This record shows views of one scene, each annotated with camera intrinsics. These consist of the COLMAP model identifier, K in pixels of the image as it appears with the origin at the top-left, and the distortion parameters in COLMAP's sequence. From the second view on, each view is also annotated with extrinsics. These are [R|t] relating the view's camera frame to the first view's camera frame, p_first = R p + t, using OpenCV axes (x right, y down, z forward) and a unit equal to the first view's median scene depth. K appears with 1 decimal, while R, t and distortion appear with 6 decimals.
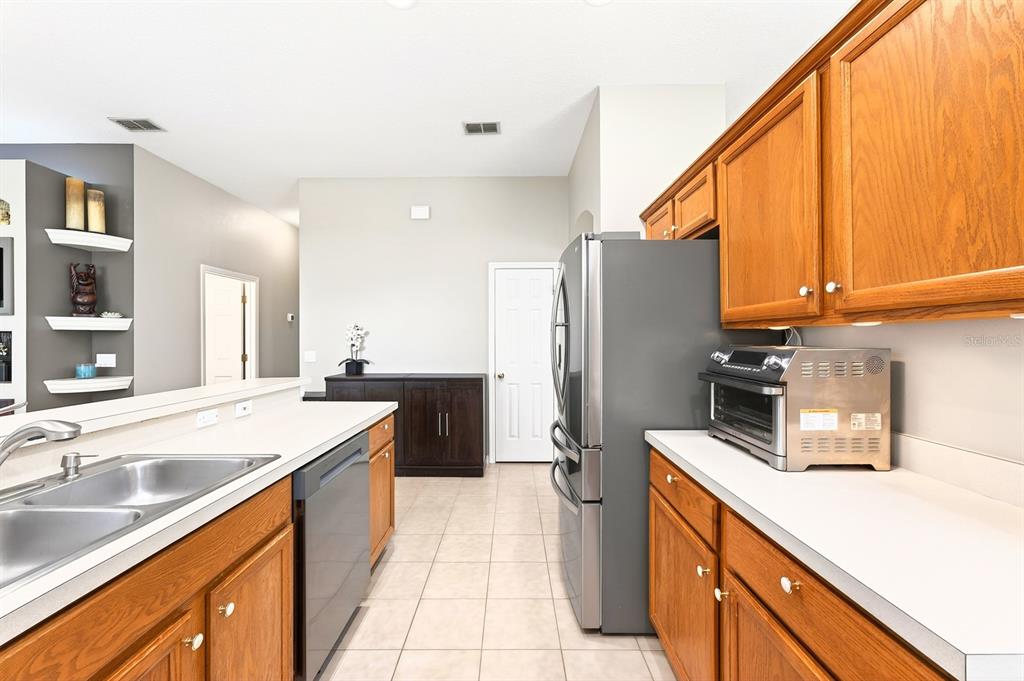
lens RADIAL K [[405.0, 0, 506.8], [0, 405.0, 337.4], [0, 0, 1]] dist [0.005495, 0.001456]
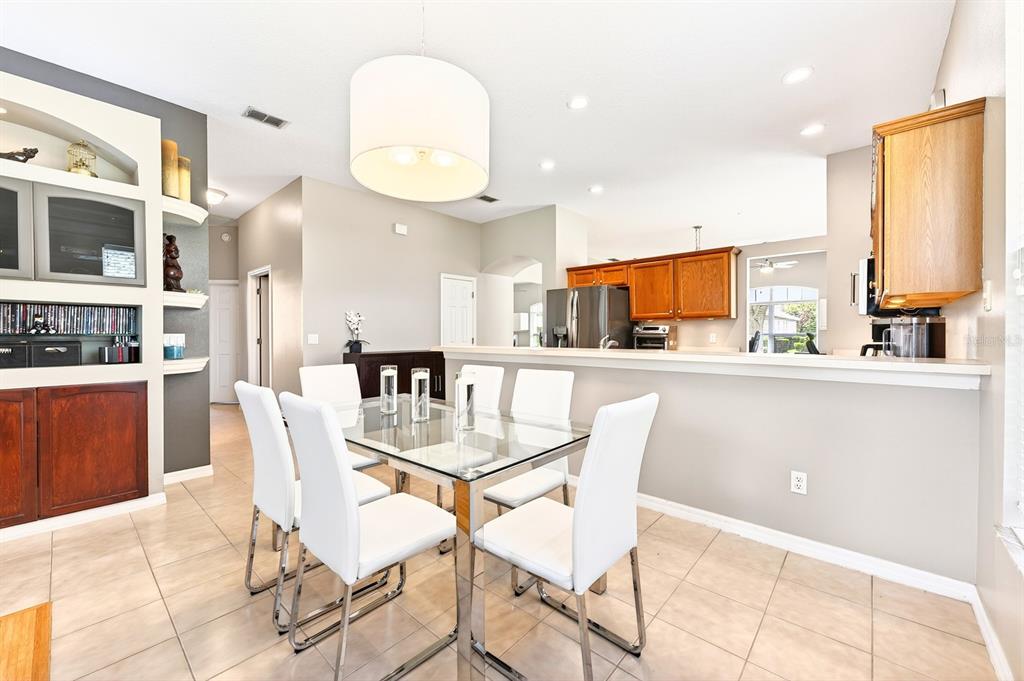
lens RADIAL K [[405.0, 0, 510.5], [0, 405.0, 338.4], [0, 0, 1]] dist [0.005495, 0.001456]
pose [[0.661556, -0.008083, 0.749852, -1.186424], [0.000415, 0.999946, 0.010412, 0.043188], [-0.749896, -0.006577, 0.661523, -0.178925]]
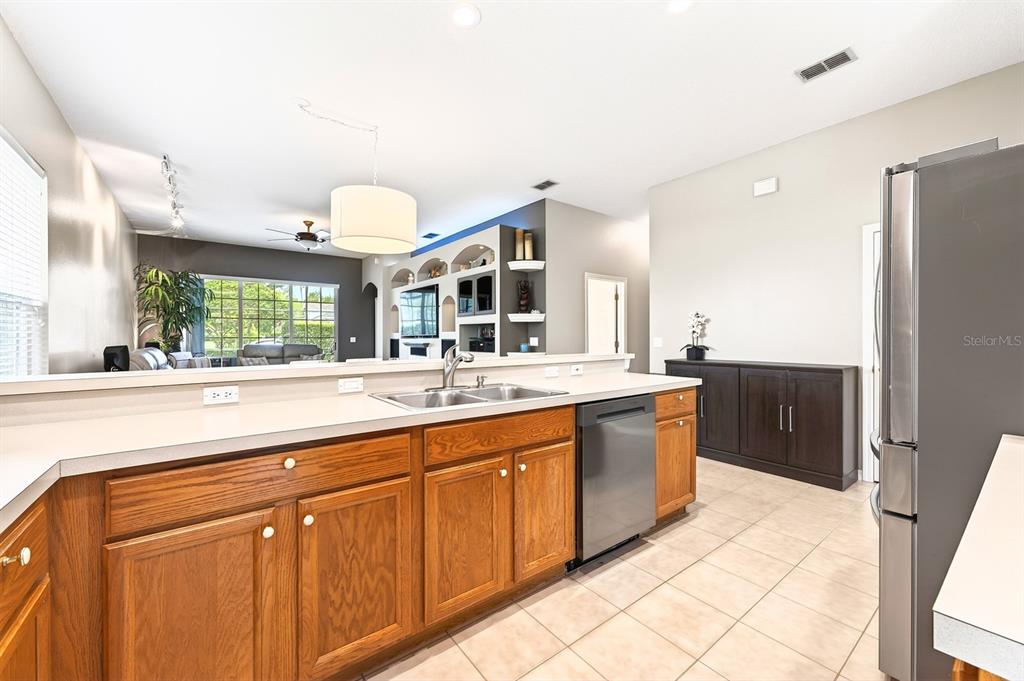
lens RADIAL K [[405.0, 0, 511.7], [0, 405.0, 334.0], [0, 0, 1]] dist [0.005495, 0.001456]
pose [[0.620350, -0.001836, -0.784323, 0.184283], [-0.000324, 0.999997, -0.002597, 0.033874], [0.784325, 0.001866, 0.620347, -0.026470]]
